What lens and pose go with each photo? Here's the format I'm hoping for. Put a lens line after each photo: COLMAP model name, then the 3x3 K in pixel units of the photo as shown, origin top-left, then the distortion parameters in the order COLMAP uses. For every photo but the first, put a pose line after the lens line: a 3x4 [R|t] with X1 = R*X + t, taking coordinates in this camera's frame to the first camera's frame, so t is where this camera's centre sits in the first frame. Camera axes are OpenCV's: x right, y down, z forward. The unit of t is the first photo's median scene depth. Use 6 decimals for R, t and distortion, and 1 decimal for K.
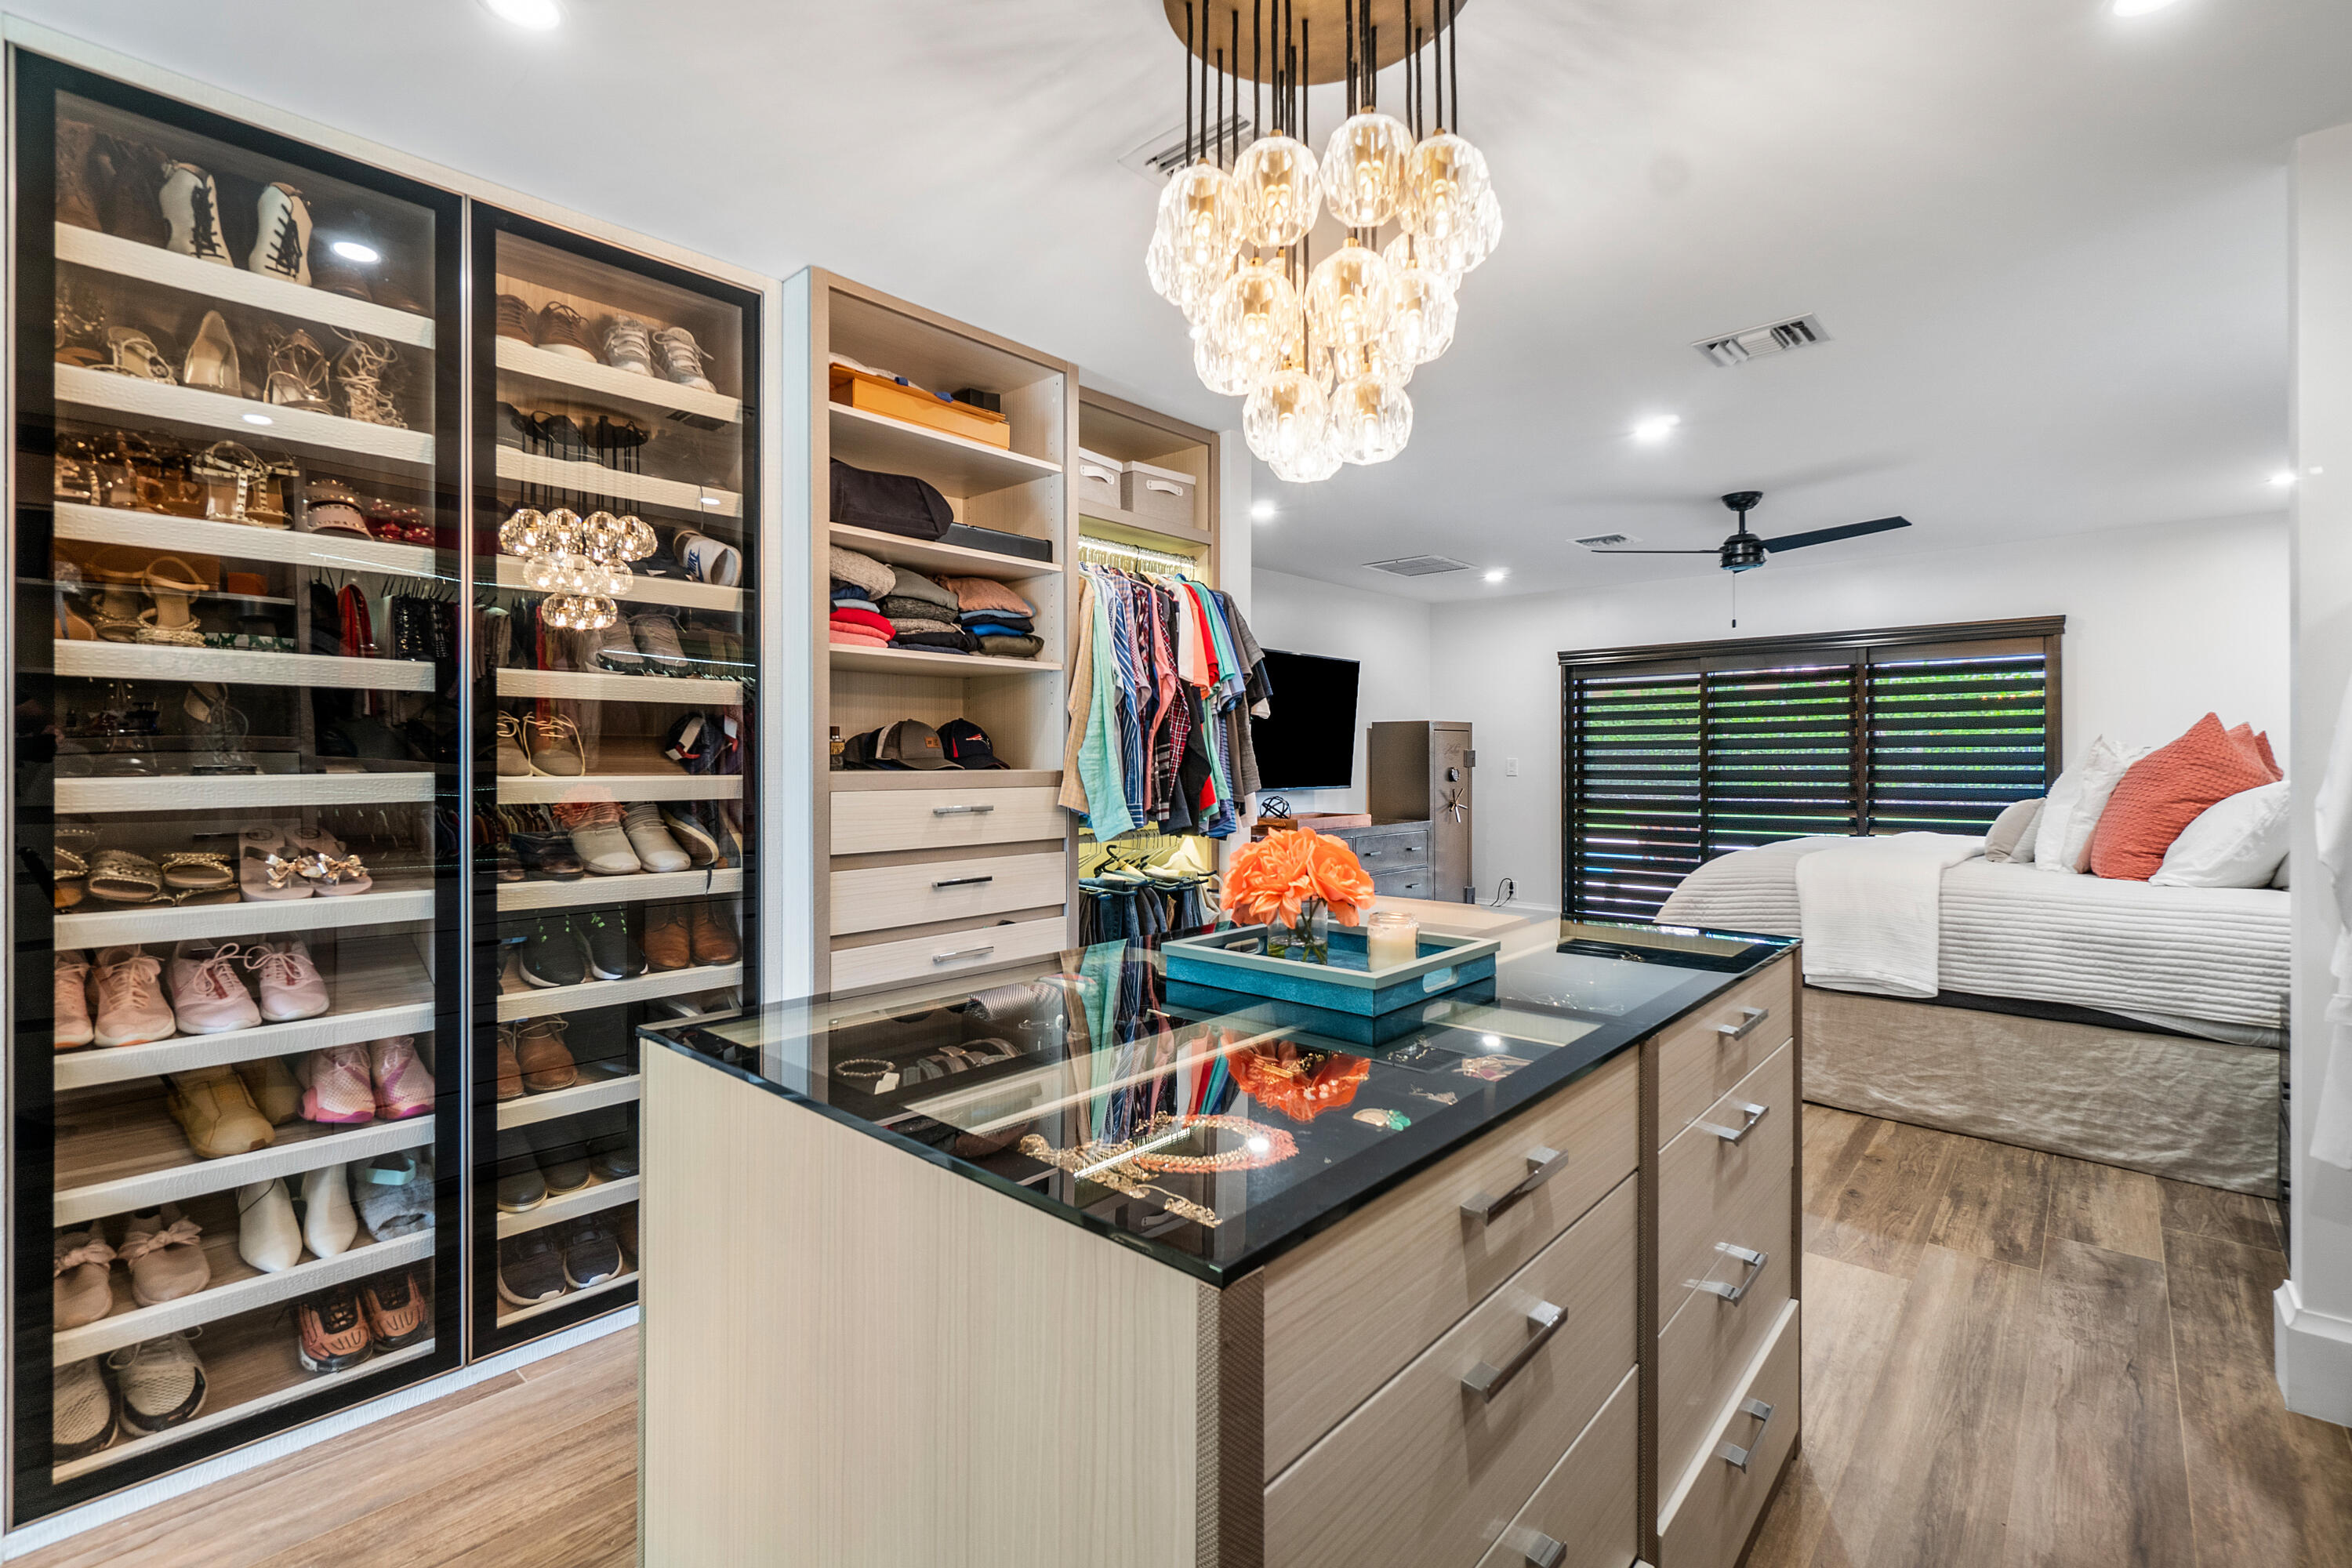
lens RADIAL K [[1045.4, 0, 1174.6], [0, 1045.4, 767.8], [0, 0, 1]] dist [-0.001132, 0.000174]
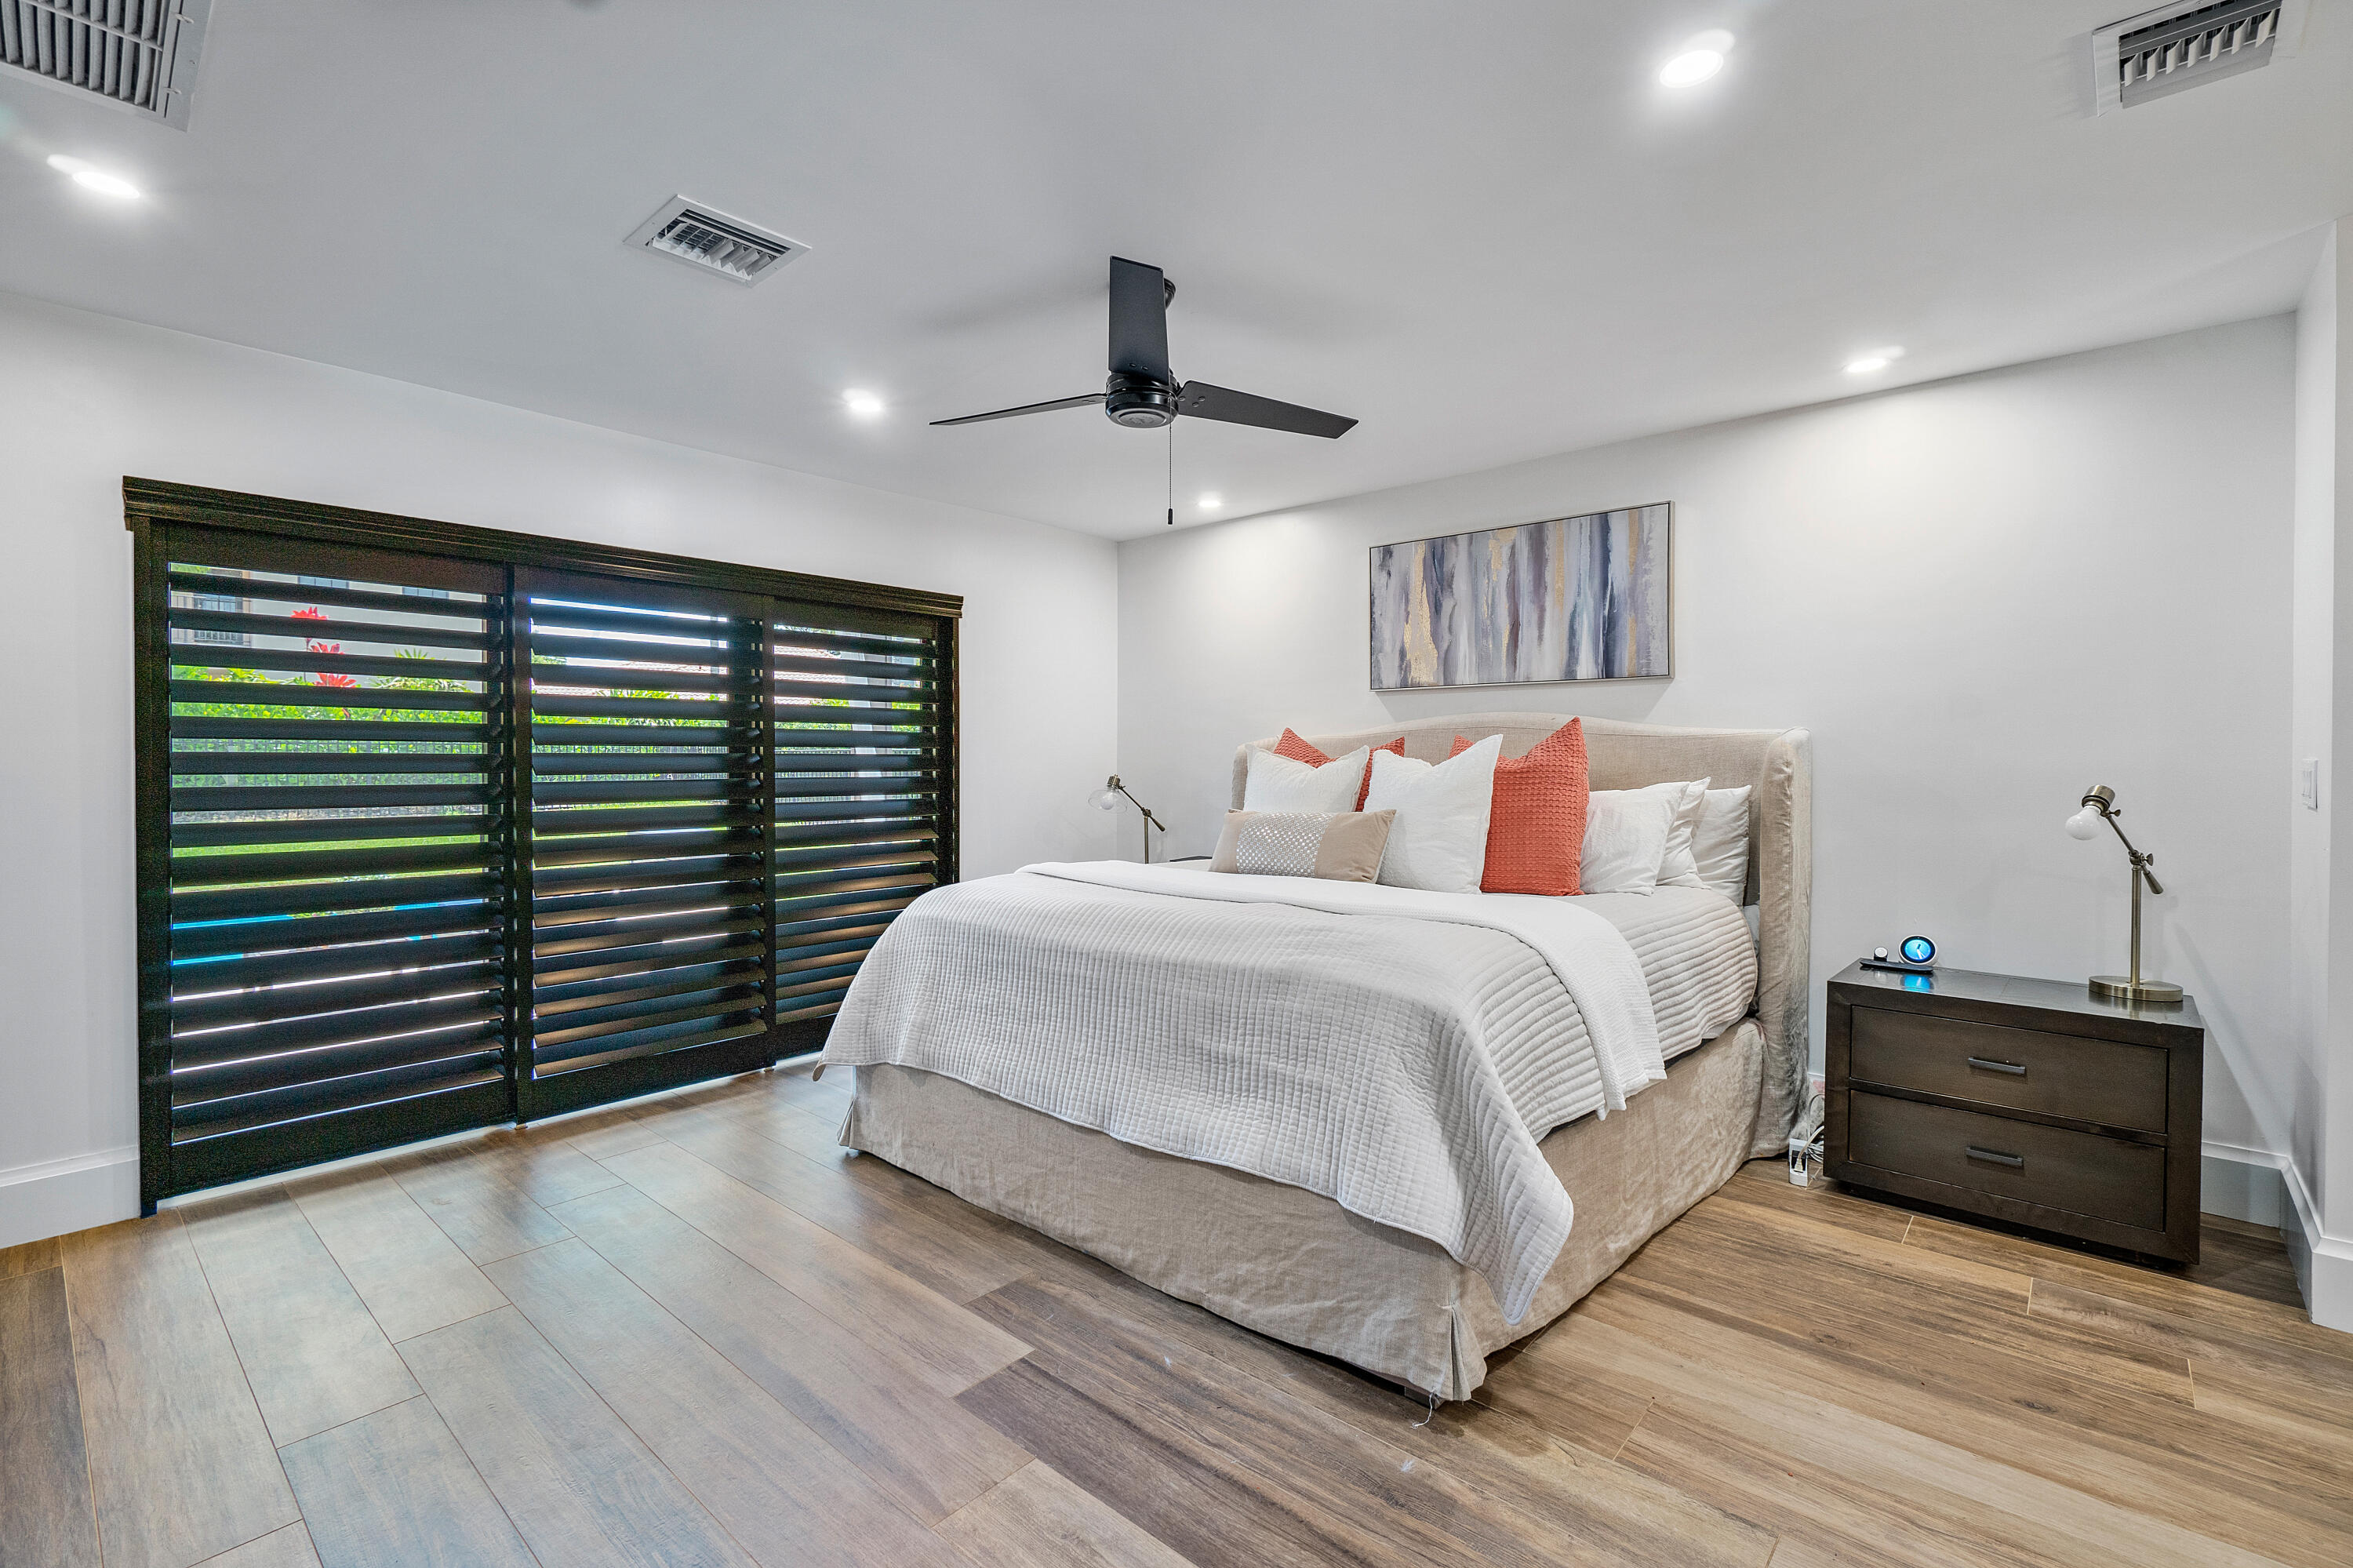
lens RADIAL K [[1045.9, 0, 1177.2], [0, 1045.9, 780.3], [0, 0, 1]] dist [-0.001132, 0.000174]
pose [[0.001630, -0.019628, 0.999806, -0.020966], [0.008978, 0.999767, 0.019613, -0.016714], [-0.999958, 0.008944, 0.001806, 1.588659]]
